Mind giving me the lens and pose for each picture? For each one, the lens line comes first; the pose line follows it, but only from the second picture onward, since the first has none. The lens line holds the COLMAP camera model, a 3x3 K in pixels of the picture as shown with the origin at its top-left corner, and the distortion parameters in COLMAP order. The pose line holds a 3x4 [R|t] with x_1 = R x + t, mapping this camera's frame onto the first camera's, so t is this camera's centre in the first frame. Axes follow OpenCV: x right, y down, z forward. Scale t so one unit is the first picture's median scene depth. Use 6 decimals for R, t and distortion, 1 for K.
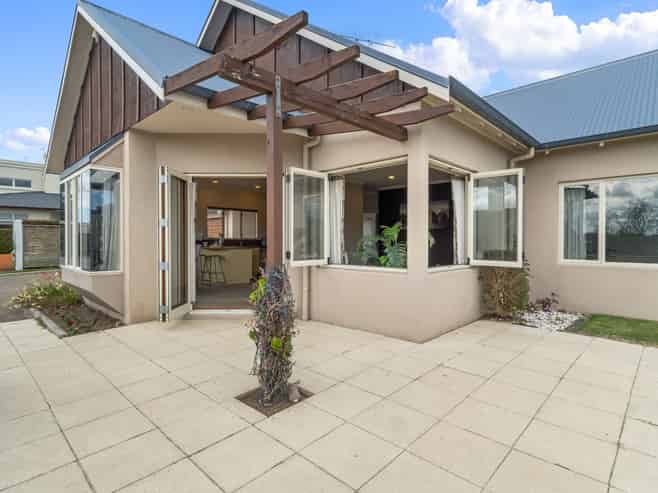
lens RADIAL K [[353.2, 0, 327.1], [0, 353.2, 240.7], [0, 0, 1]] dist [-0.000447, 0.000691]
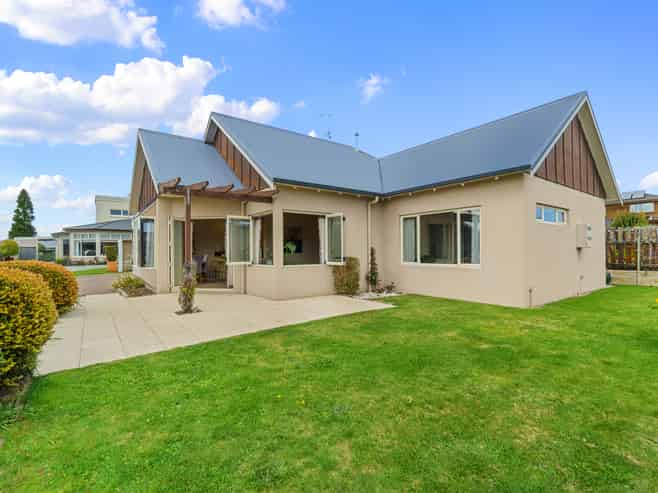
lens RADIAL K [[322.0, 0, 332.4], [0, 322.0, 249.1], [0, 0, 1]] dist [0.004090, -0.000231]
pose [[0.986880, -0.008902, -0.161212, 0.617200], [0.007661, 0.999936, -0.008314, 0.002820], [0.161276, 0.006970, 0.986885, -0.563641]]
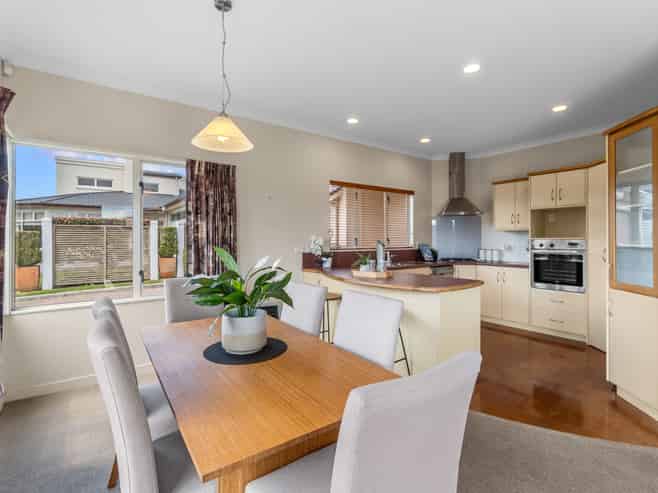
lens RADIAL K [[322.0, 0, 327.1], [0, 322.0, 240.4], [0, 0, 1]] dist [0.004090, -0.000231]
pose [[0.984193, -0.000558, -0.177097, -0.441503], [0.001073, 0.999995, 0.002810, -0.031560], [0.177094, -0.002955, 0.984189, 0.972299]]
